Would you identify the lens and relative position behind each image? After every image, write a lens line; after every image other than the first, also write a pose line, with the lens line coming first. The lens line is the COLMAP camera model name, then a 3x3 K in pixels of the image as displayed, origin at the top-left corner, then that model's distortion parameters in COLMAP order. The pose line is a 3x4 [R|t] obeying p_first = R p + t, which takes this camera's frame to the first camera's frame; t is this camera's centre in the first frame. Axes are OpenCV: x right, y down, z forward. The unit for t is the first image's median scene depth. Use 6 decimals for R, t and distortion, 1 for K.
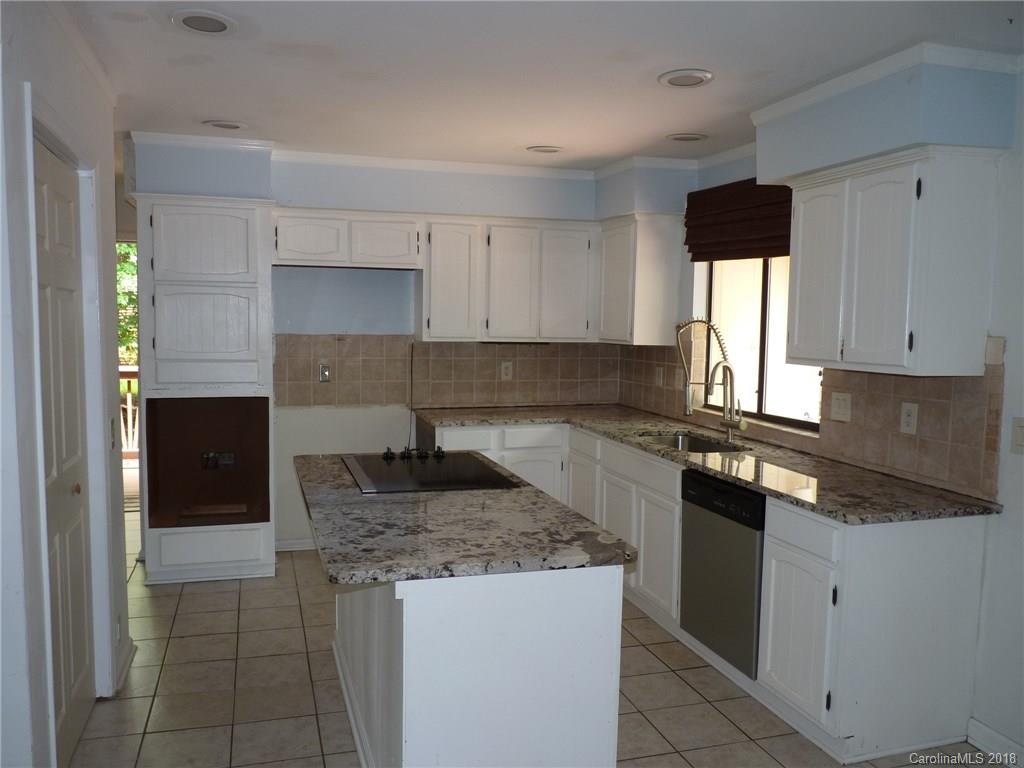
lens RADIAL K [[828.8, 0, 509.7], [0, 828.8, 385.3], [0, 0, 1]] dist [-0.018531, 0.013559]
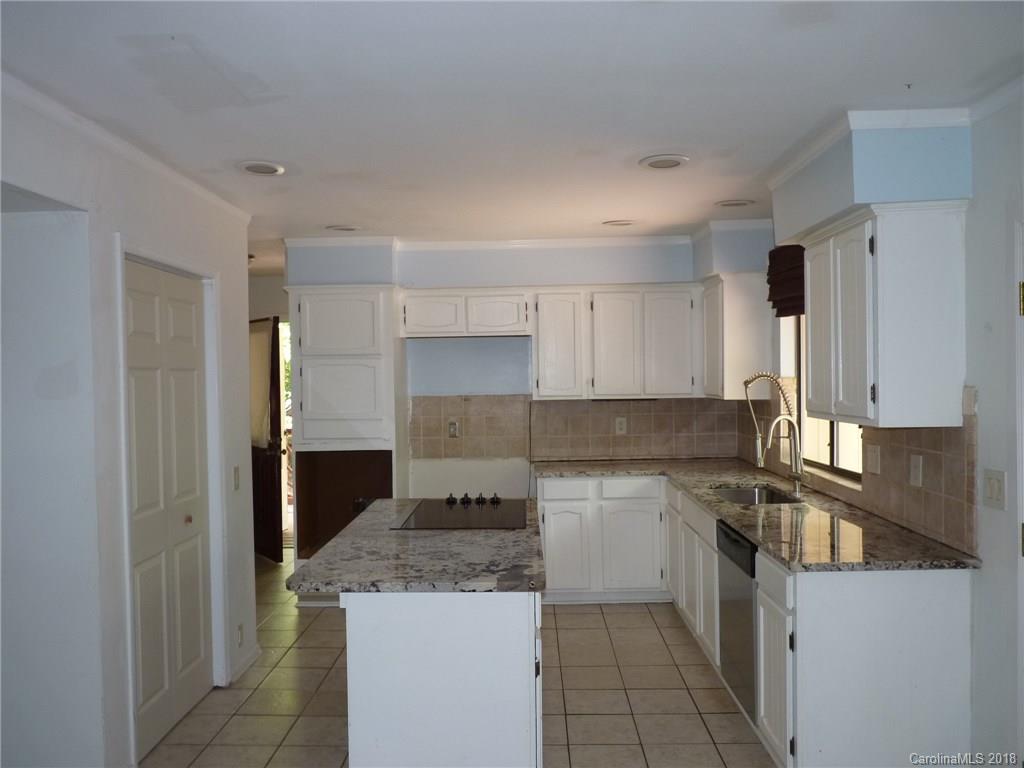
lens RADIAL K [[828.8, 0, 514.2], [0, 828.8, 386.1], [0, 0, 1]] dist [-0.018531, 0.013559]
pose [[0.950187, -0.024876, -0.310685, 0.249601], [0.004337, 0.997769, -0.066625, 0.002252], [0.311649, 0.061959, 0.948175, -0.067720]]
